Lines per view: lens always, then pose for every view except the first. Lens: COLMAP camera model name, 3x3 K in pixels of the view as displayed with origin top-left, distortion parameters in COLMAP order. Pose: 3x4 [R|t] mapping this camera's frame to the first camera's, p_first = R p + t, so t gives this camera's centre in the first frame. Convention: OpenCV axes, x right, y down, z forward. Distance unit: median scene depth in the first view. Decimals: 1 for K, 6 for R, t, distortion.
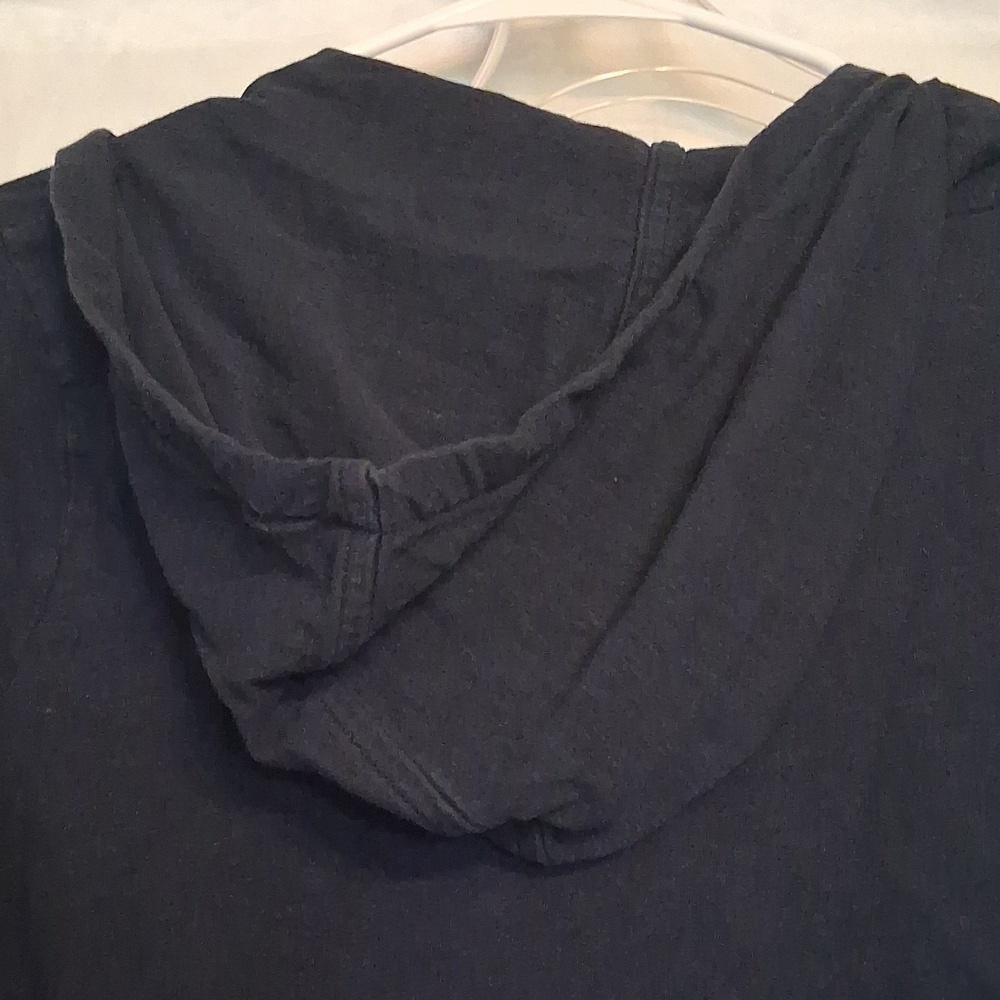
lens RADIAL K [[1944.1, 0, 500.7], [0, 1944.1, 499.8], [0, 0, 1]] dist [0.204089, 0.000000]
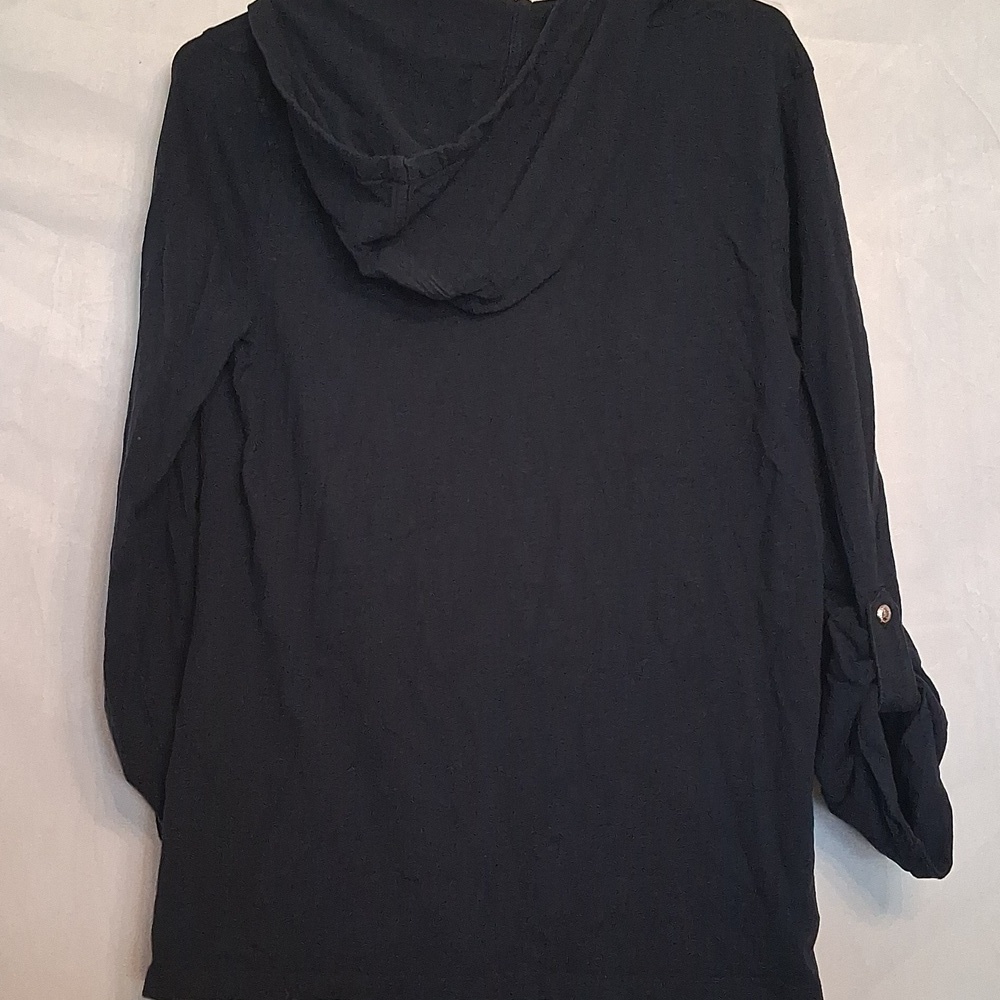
lens RADIAL K [[1944.1, 0, 501.2], [0, 1944.1, 502.5], [0, 0, 1]] dist [0.204089, 0.000000]
pose [[0.999434, -0.032631, 0.008239, 0.025795], [0.030423, 0.980648, 0.193399, -0.063668], [-0.014391, -0.193039, 0.981086, -1.571458]]
